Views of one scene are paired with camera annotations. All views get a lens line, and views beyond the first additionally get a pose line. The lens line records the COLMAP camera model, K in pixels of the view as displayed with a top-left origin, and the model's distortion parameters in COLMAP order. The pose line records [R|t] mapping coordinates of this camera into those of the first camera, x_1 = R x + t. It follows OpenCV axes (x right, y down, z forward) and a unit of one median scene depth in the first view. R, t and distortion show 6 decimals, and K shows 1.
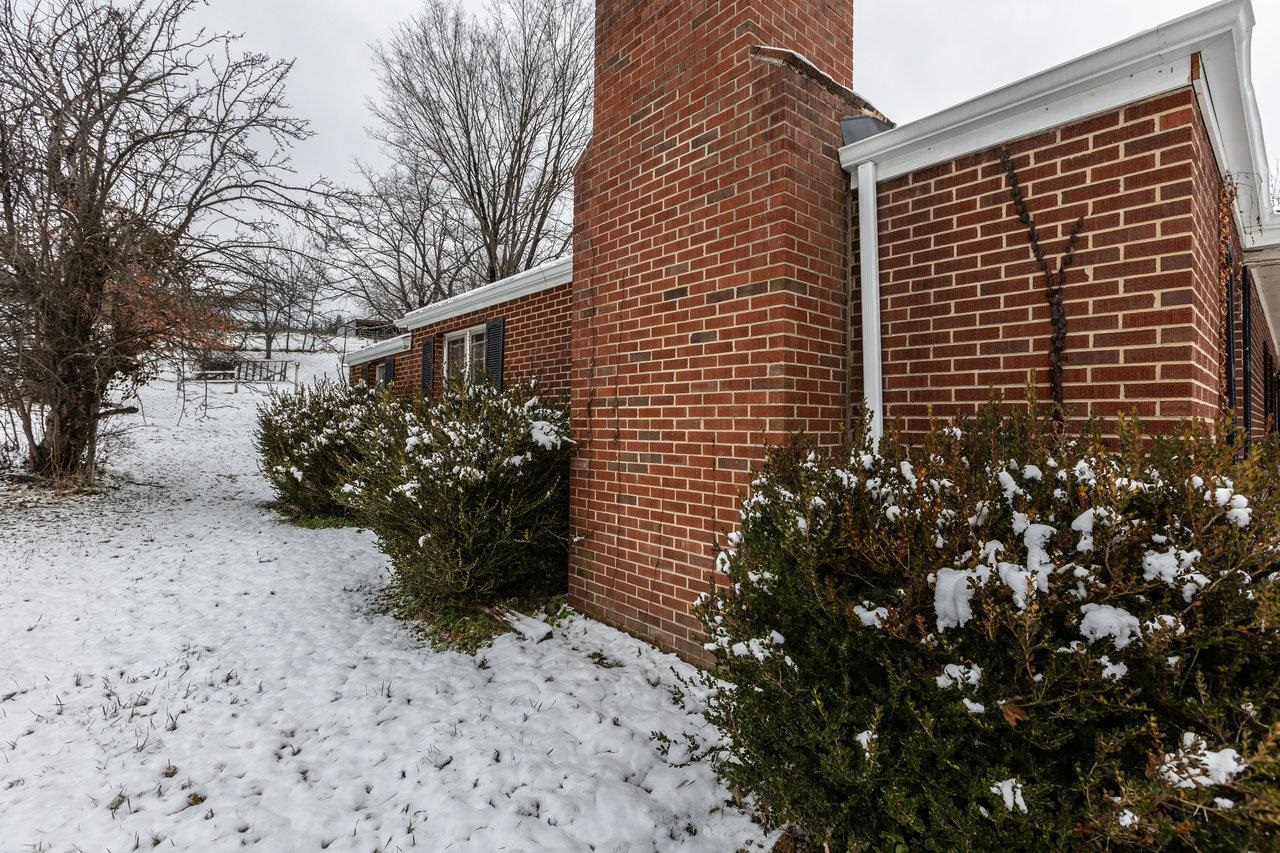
lens RADIAL K [[575.7, 0, 631.2], [0, 575.7, 420.0], [0, 0, 1]] dist [0.002916, -0.000294]
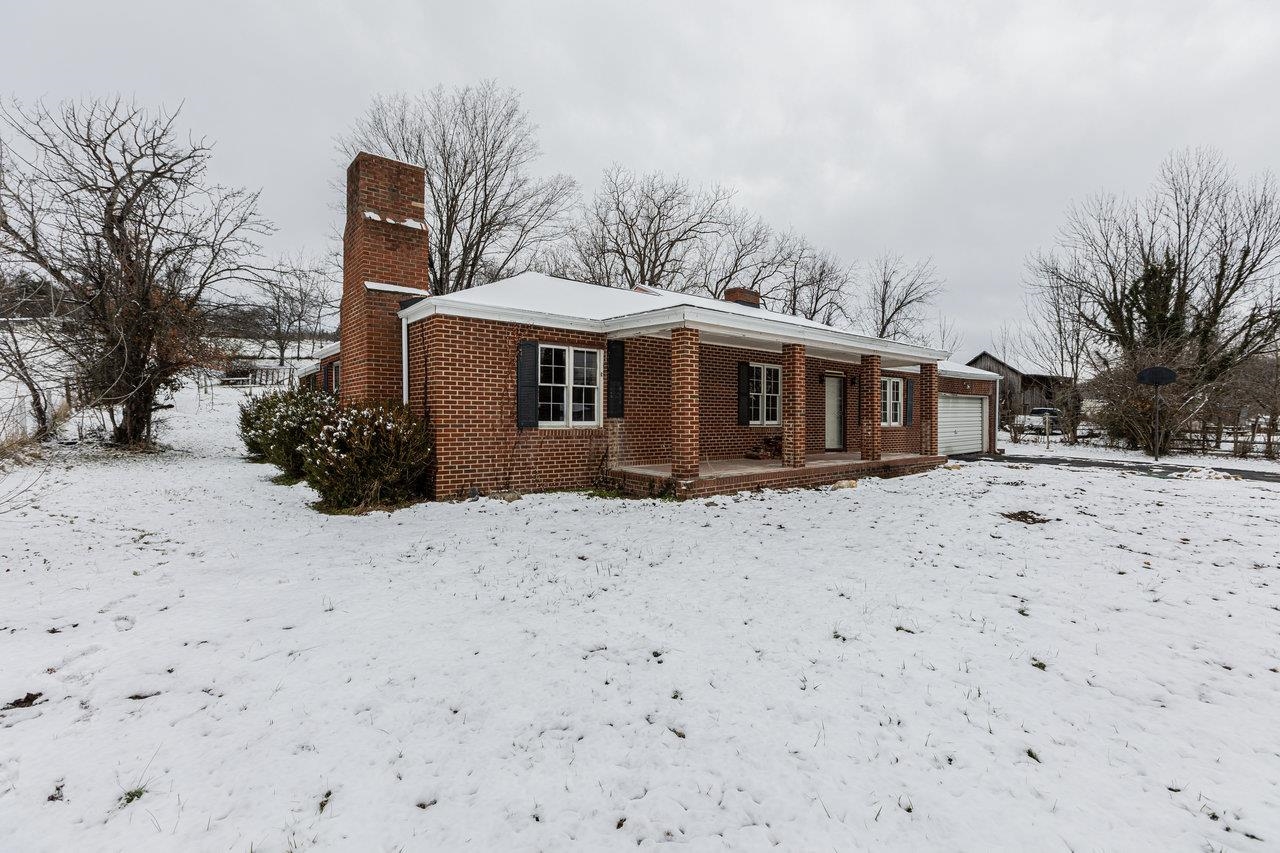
lens RADIAL K [[575.7, 0, 648.4], [0, 575.7, 428.6], [0, 0, 1]] dist [0.002916, -0.000294]
pose [[0.999638, -0.014082, -0.022928, 0.550335], [0.014601, 0.999637, 0.022648, 0.028726], [0.022601, -0.022974, 0.999481, -0.633587]]
